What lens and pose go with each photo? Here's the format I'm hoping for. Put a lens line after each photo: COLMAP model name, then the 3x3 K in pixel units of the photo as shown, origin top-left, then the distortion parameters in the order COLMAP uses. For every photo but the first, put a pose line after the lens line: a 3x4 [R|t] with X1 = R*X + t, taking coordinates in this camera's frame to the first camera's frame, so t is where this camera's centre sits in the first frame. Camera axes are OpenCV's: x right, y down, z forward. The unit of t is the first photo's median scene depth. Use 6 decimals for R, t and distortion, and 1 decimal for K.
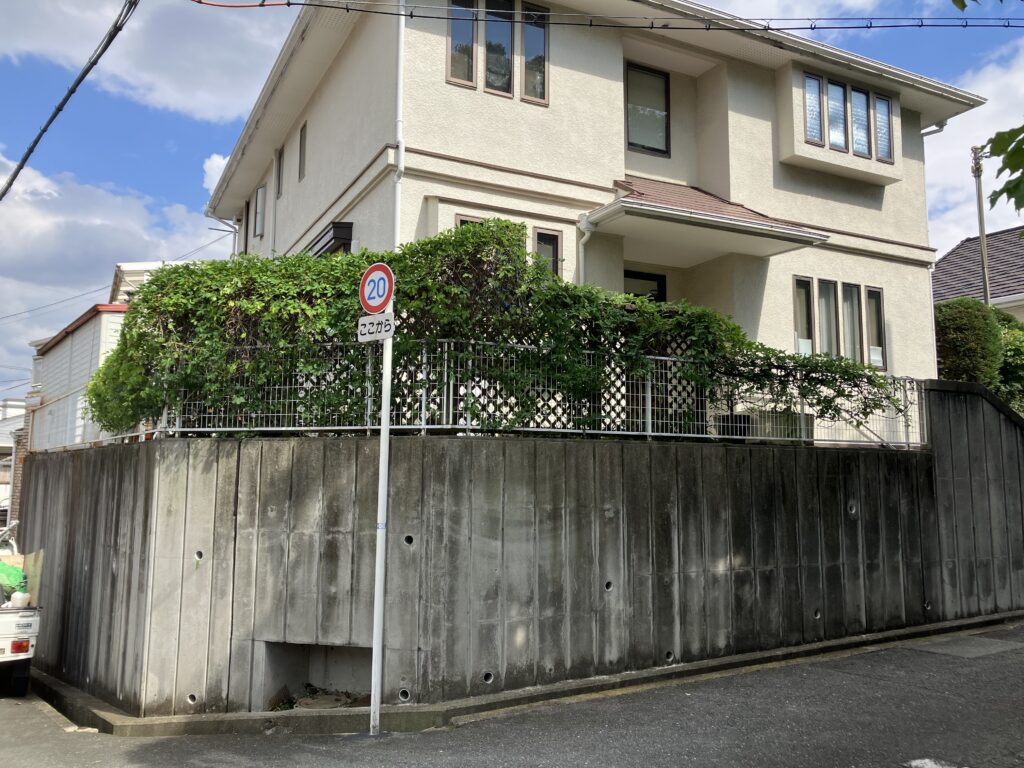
lens RADIAL K [[842.7, 0, 512.0], [0, 842.7, 384.0], [0, 0, 1]] dist [0.006527, 0.005972]
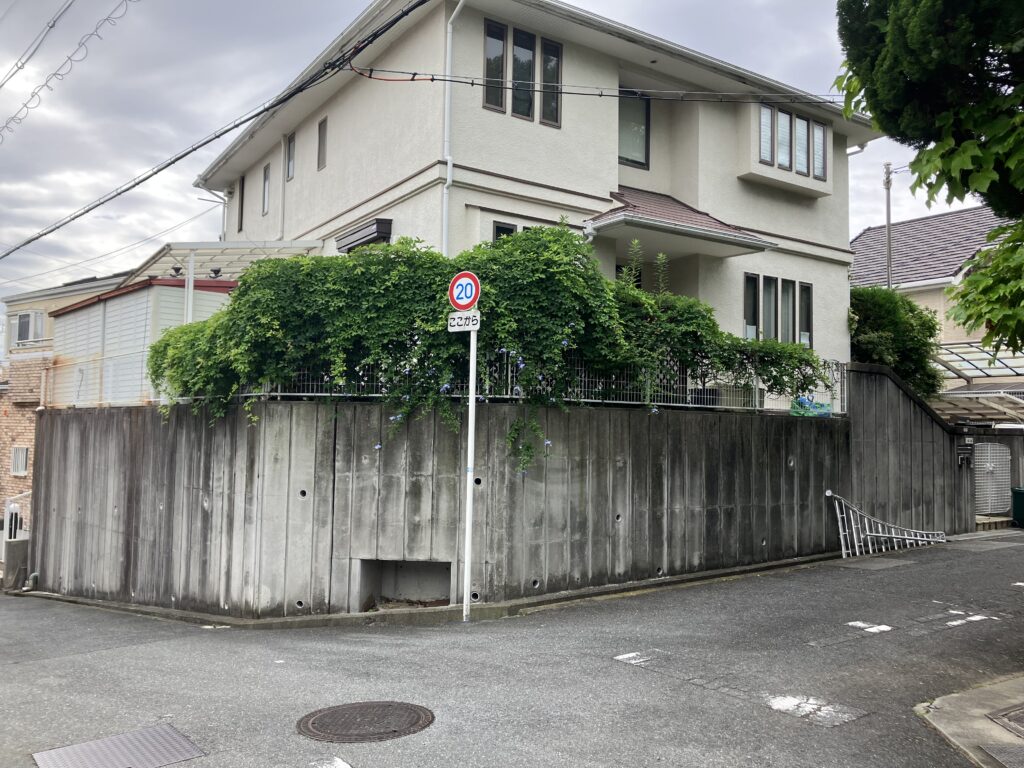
lens RADIAL K [[836.3, 0, 507.5], [0, 836.3, 400.4], [0, 0, 1]] dist [0.099785, -0.270356]
pose [[0.993992, 0.016311, 0.108230, -0.191788], [-0.023789, 0.997390, 0.068164, -0.028079], [-0.106836, -0.070329, 0.991786, -0.258389]]
